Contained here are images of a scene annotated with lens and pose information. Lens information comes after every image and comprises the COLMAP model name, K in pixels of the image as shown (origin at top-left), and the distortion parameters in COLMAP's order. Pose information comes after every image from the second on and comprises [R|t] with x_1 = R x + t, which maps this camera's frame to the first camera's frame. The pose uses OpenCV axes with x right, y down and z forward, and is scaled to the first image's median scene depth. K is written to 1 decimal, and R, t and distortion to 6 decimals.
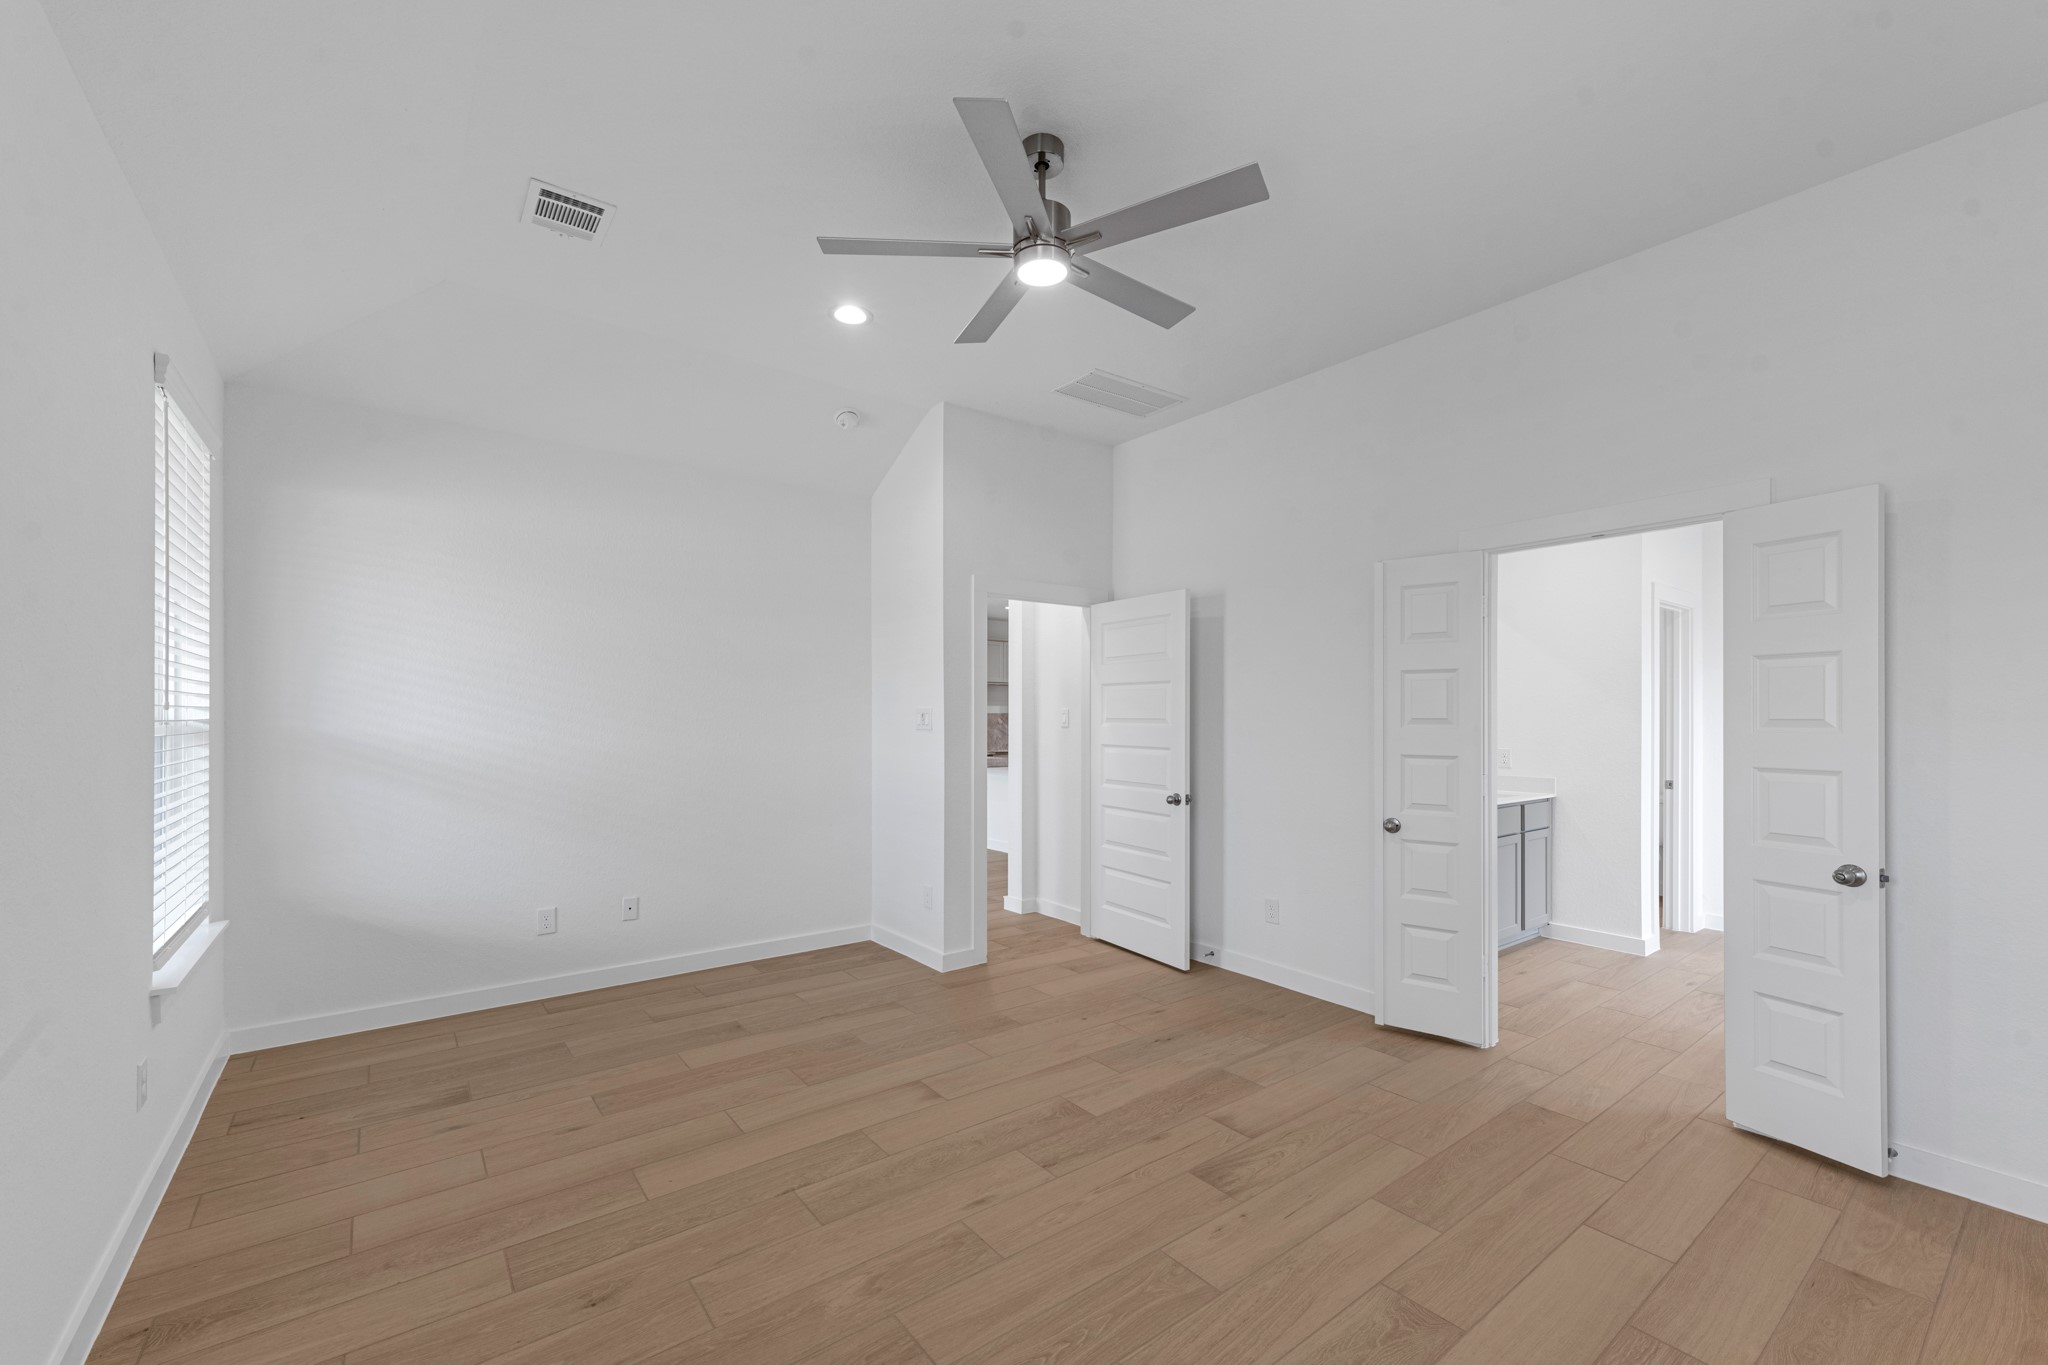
lens RADIAL K [[830.1, 0, 1019.4], [0, 830.1, 709.6], [0, 0, 1]] dist [-0.000499, -0.000037]
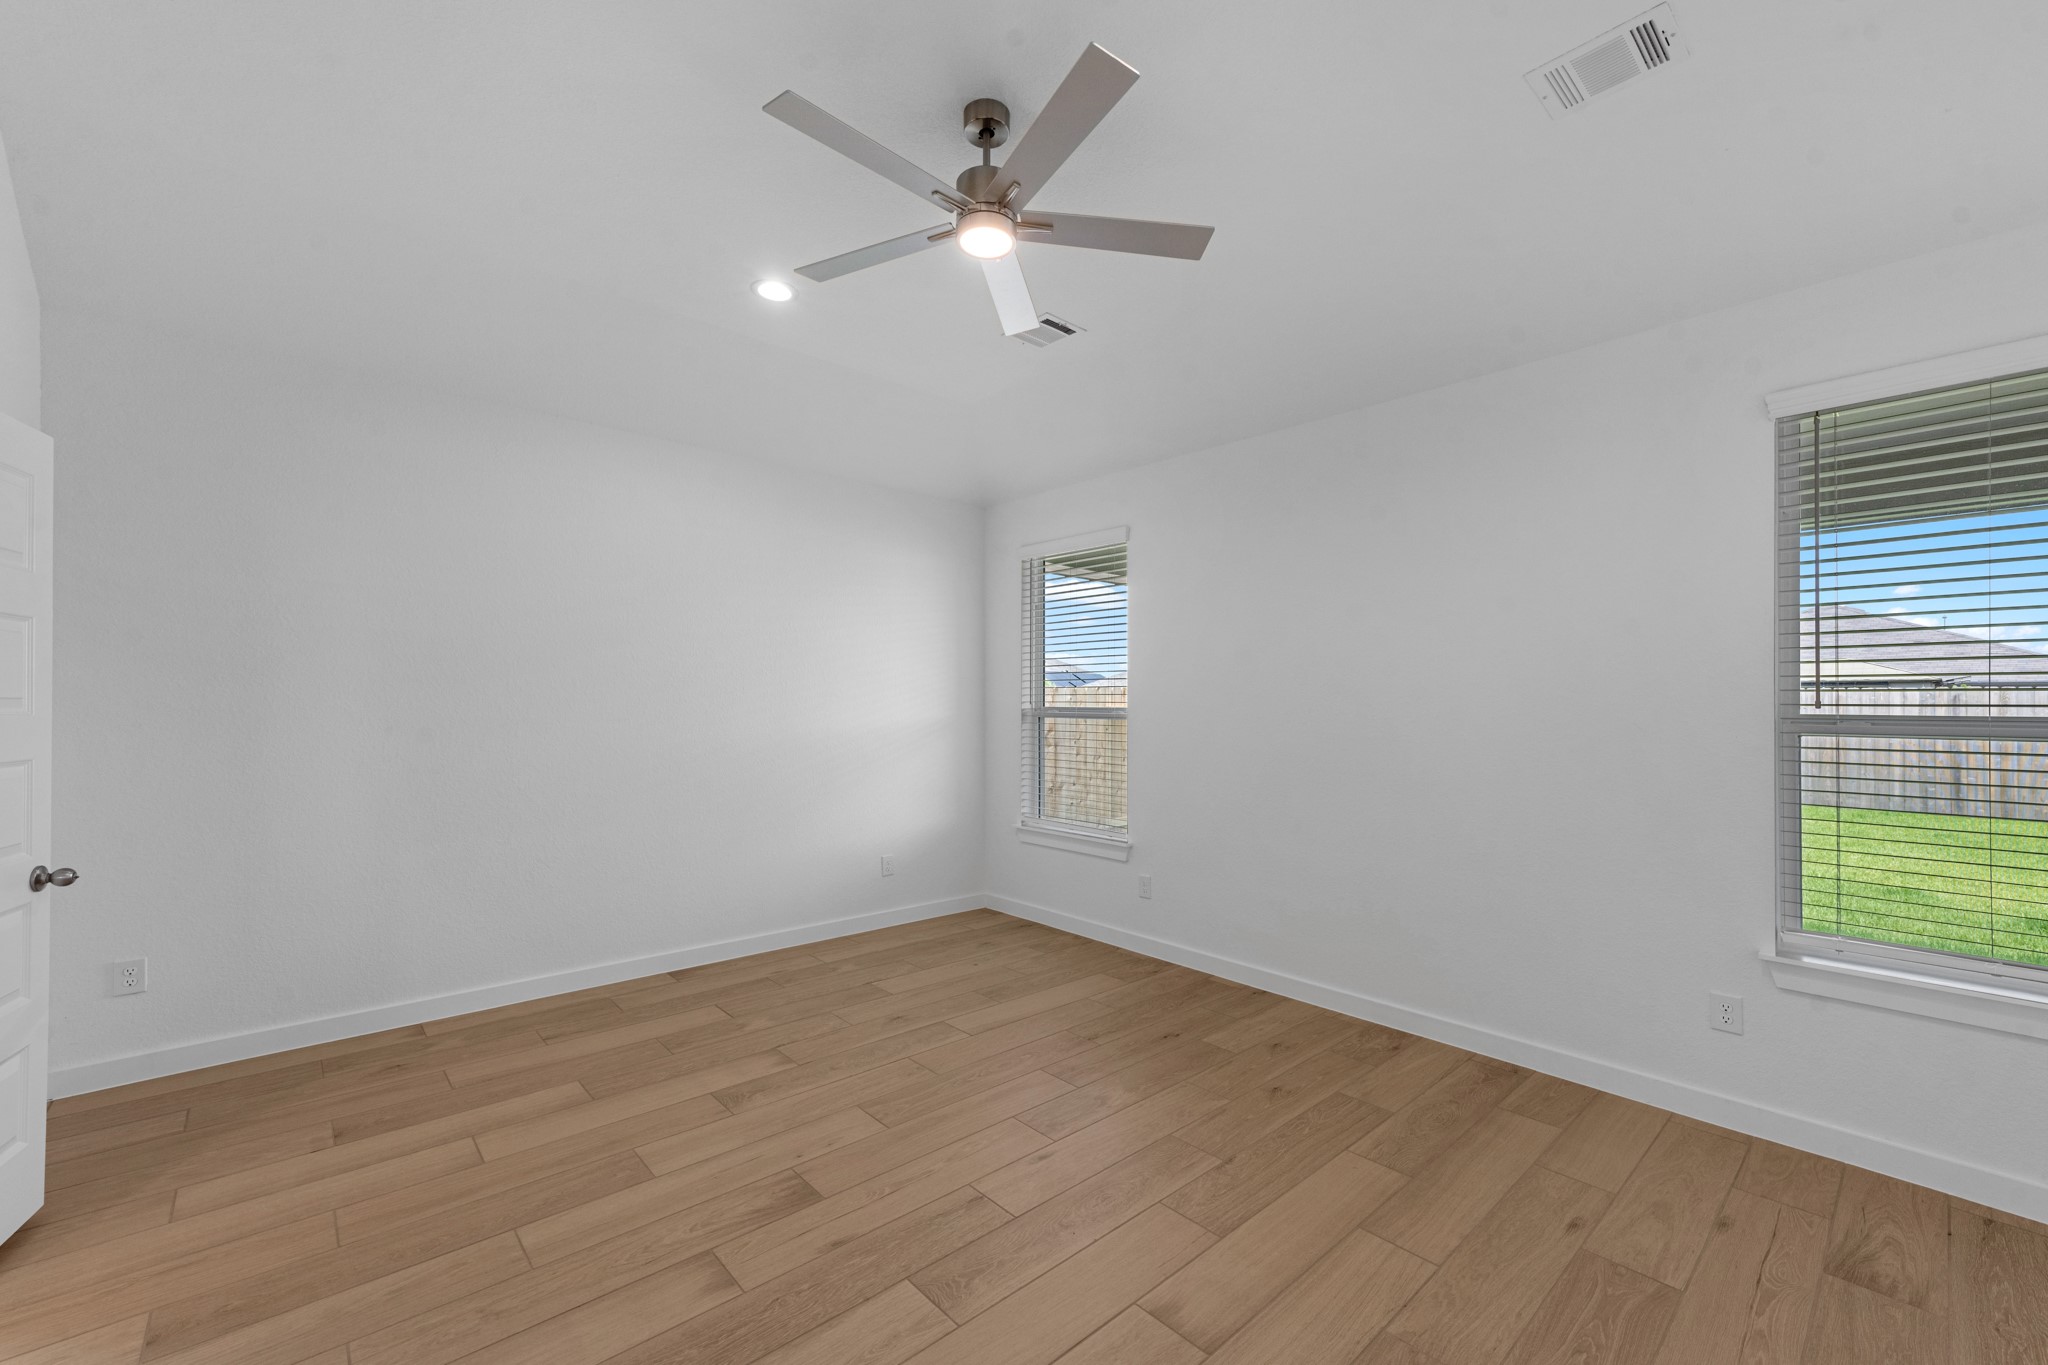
lens RADIAL K [[830.1, 0, 1019.4], [0, 830.1, 709.6], [0, 0, 1]] dist [-0.000499, -0.000037]
pose [[-0.996776, -0.010212, -0.079577, 0.067770], [-0.009687, 0.999929, -0.006988, 0.025193], [0.079643, -0.006194, -0.996804, 1.924150]]
